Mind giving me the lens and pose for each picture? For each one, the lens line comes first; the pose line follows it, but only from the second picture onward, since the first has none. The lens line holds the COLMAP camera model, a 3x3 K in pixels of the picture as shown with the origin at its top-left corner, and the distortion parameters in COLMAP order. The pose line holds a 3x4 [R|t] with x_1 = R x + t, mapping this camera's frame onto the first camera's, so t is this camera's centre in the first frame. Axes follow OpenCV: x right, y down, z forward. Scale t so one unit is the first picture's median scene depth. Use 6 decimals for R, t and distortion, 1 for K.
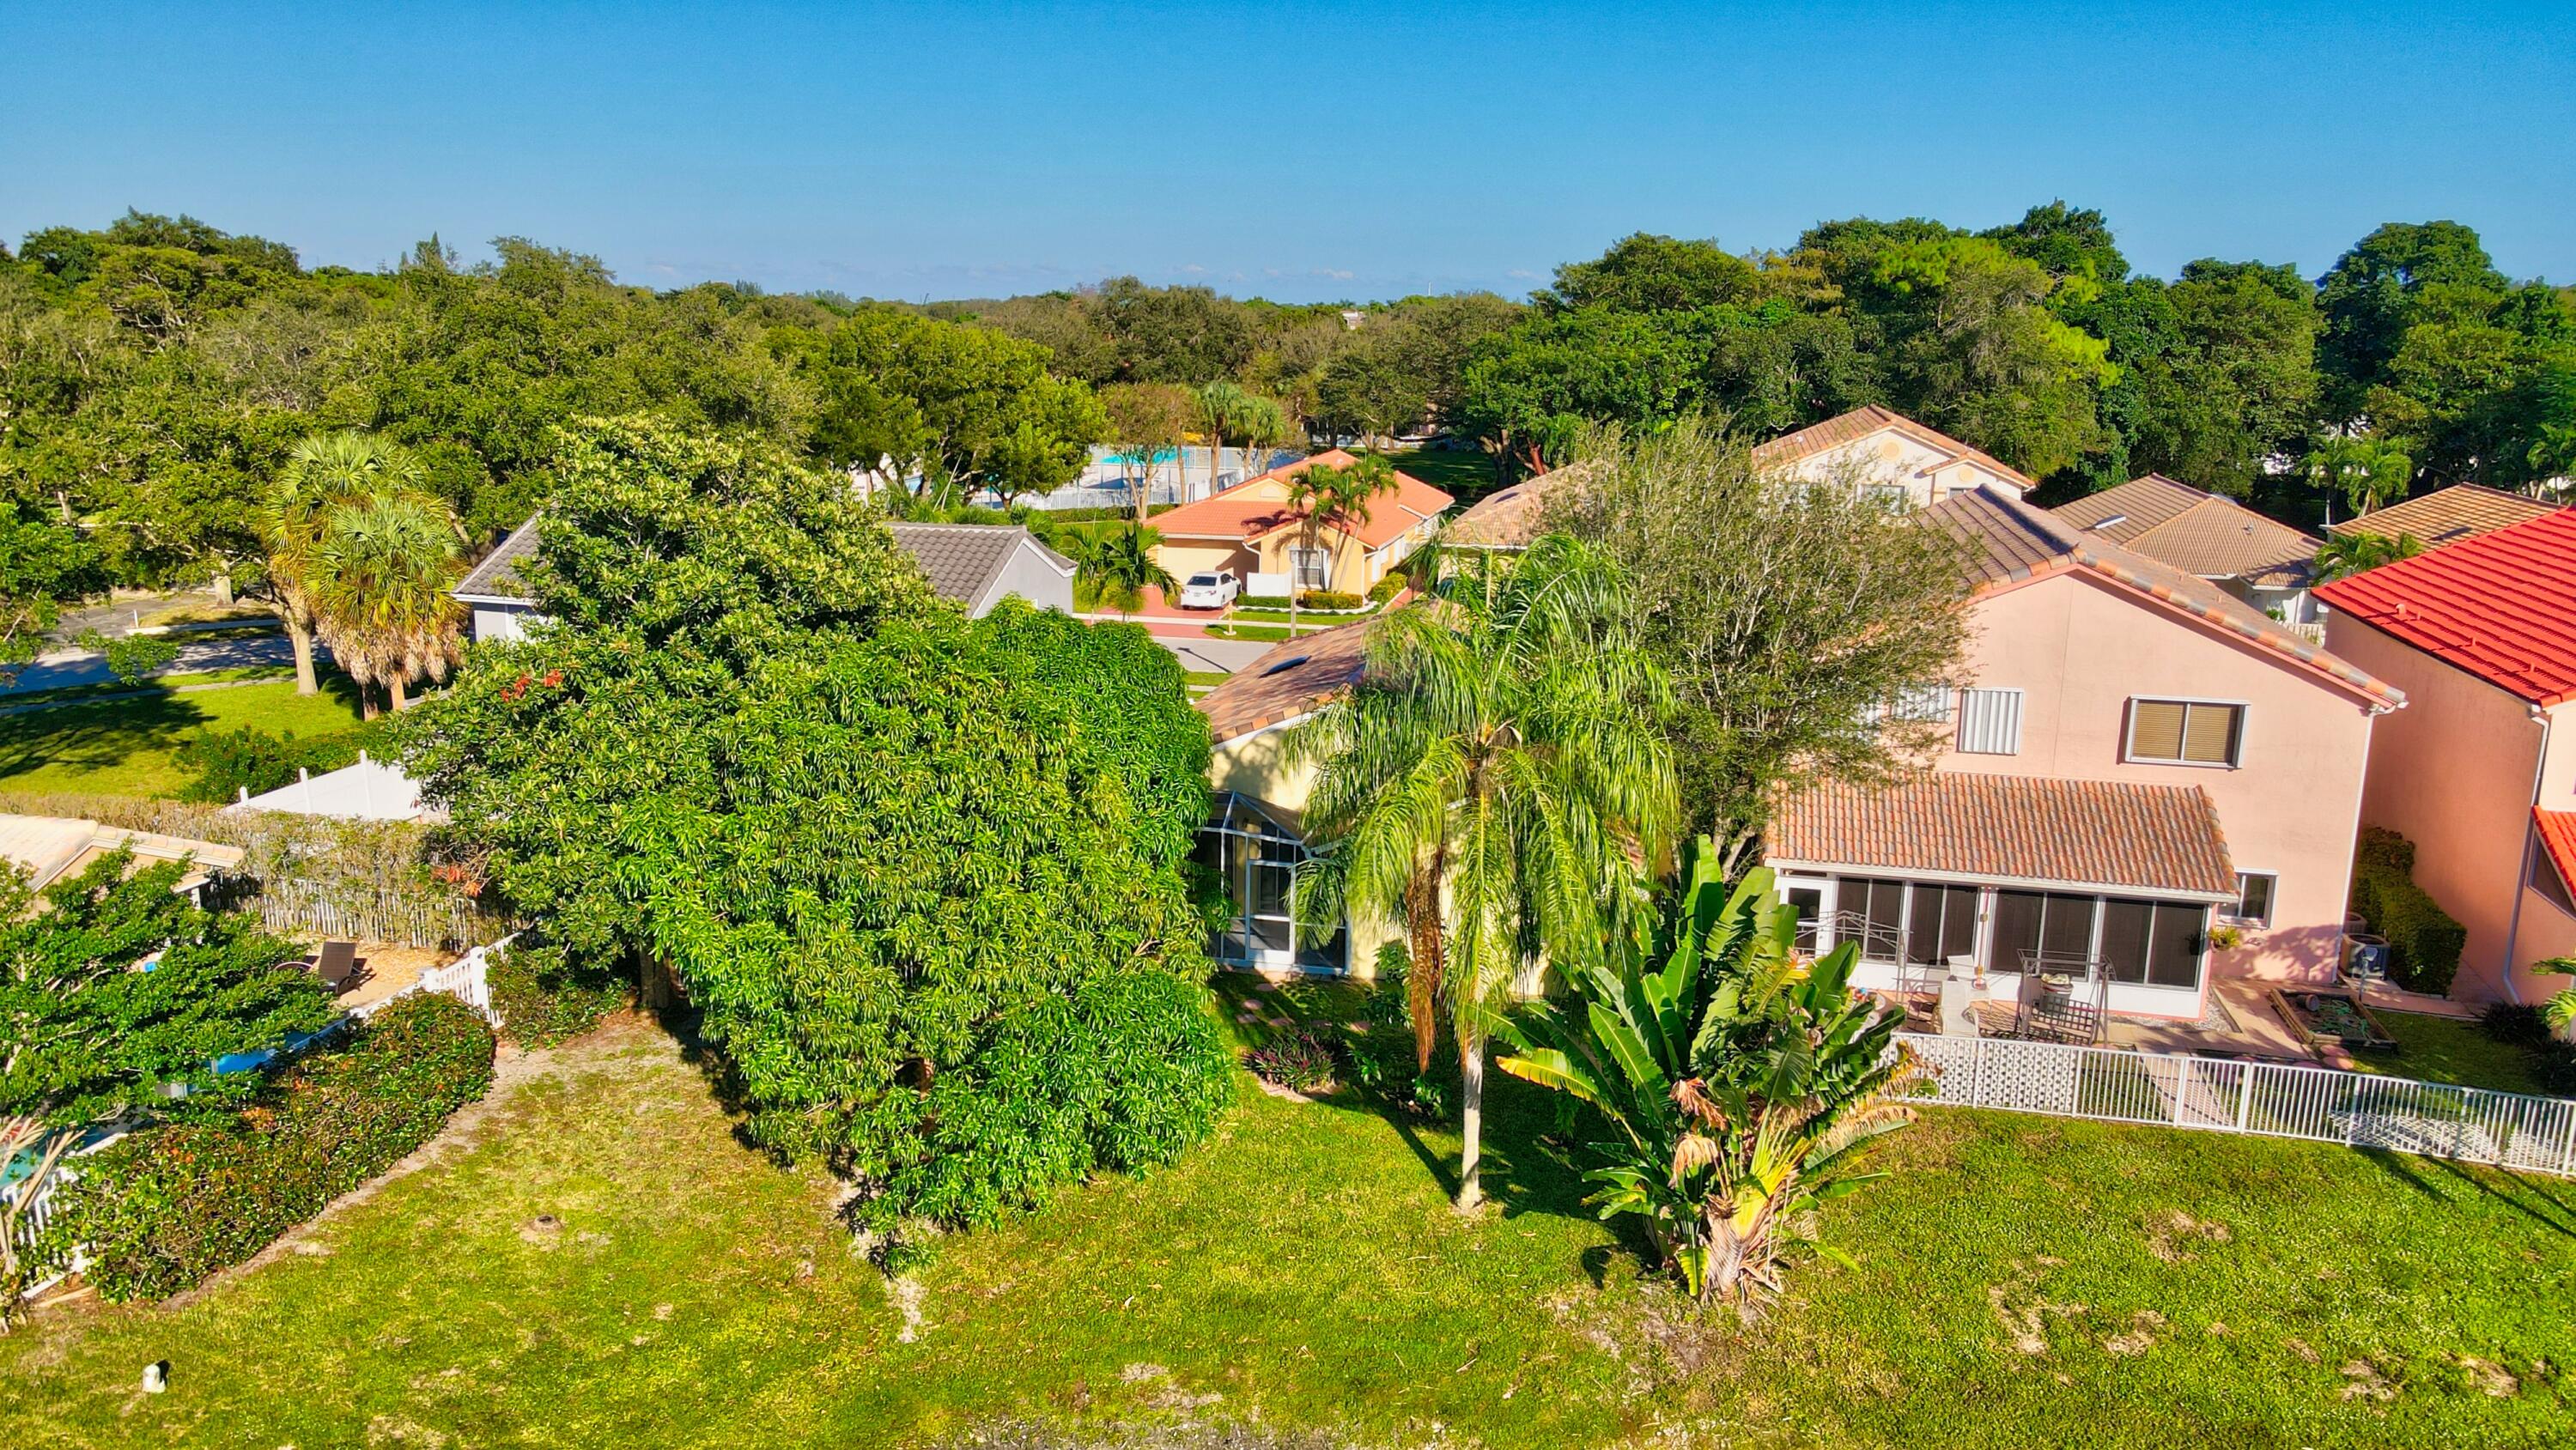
lens RADIAL K [[1914.0, 0, 1288.0], [0, 1914.0, 725.0], [0, 0, 1]] dist [-0.013379, 0.045758]
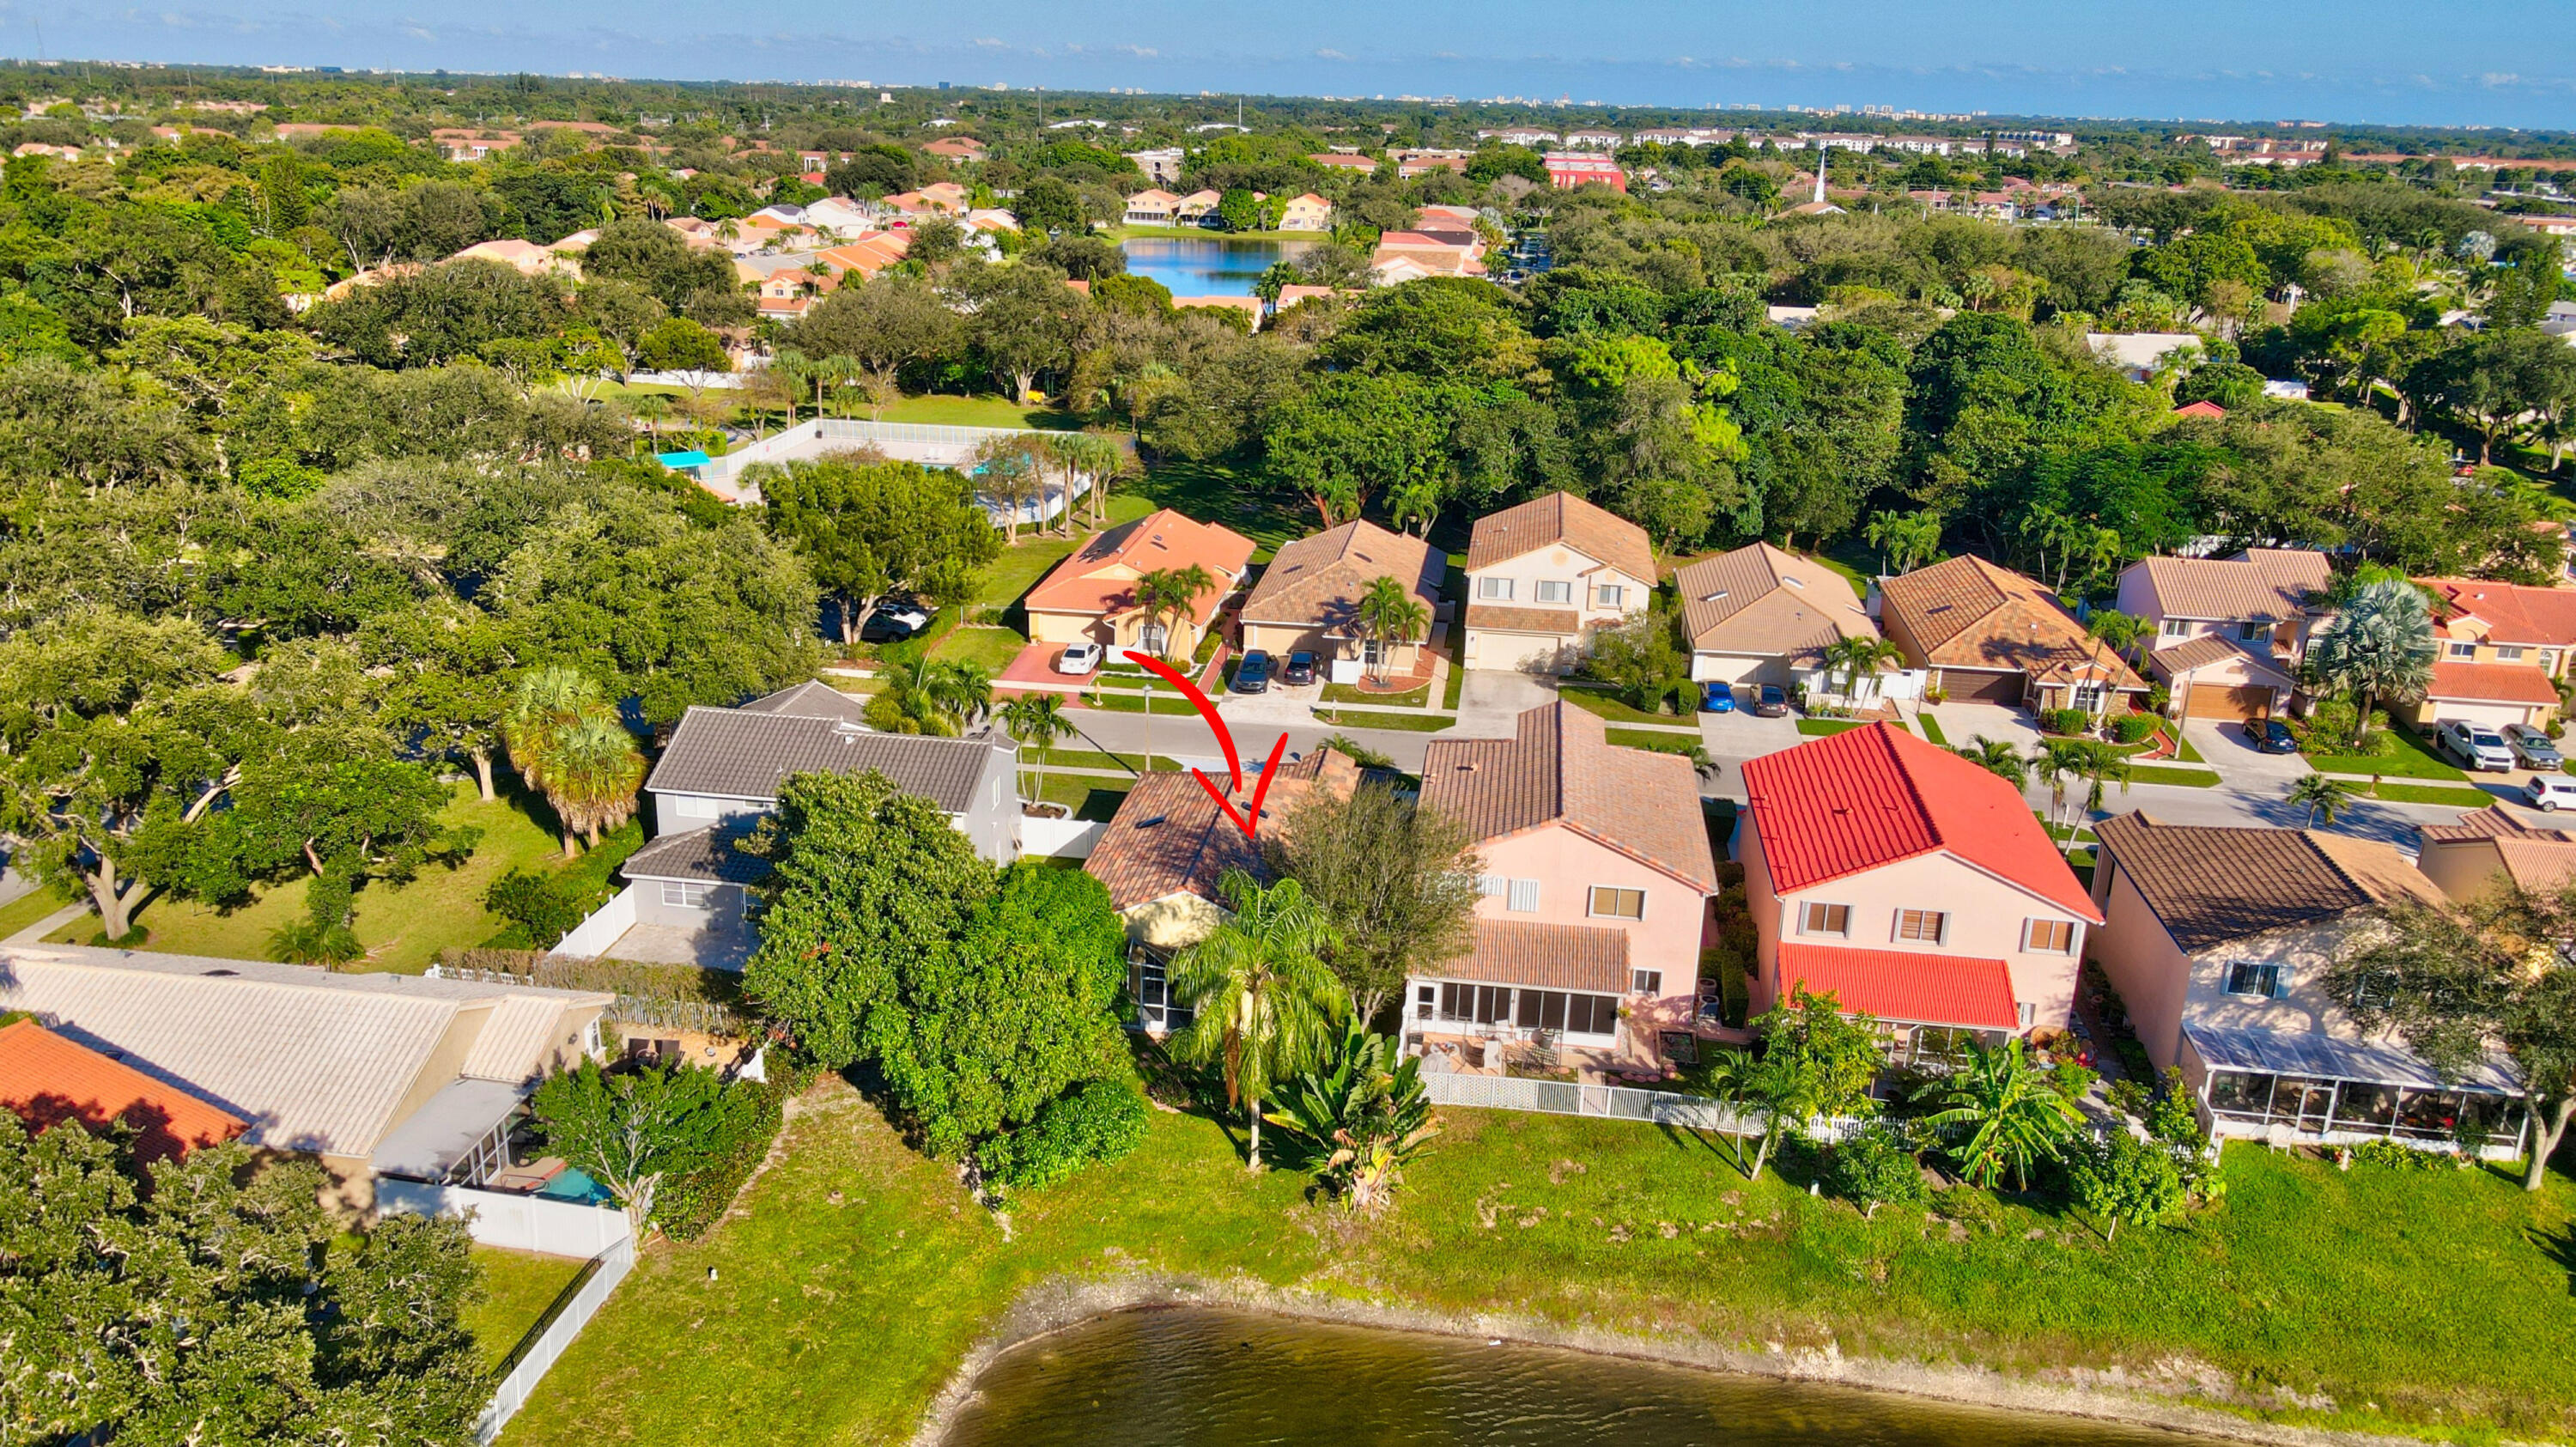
lens RADIAL K [[1914.3, 0, 1288.0], [0, 1914.3, 723.5], [0, 0, 1]] dist [-0.013379, 0.045758]
pose [[0.995273, -0.015437, 0.095883, -0.058181], [0.004997, 0.994119, 0.108181, -0.414125], [-0.096989, -0.107190, 0.989497, -0.943485]]
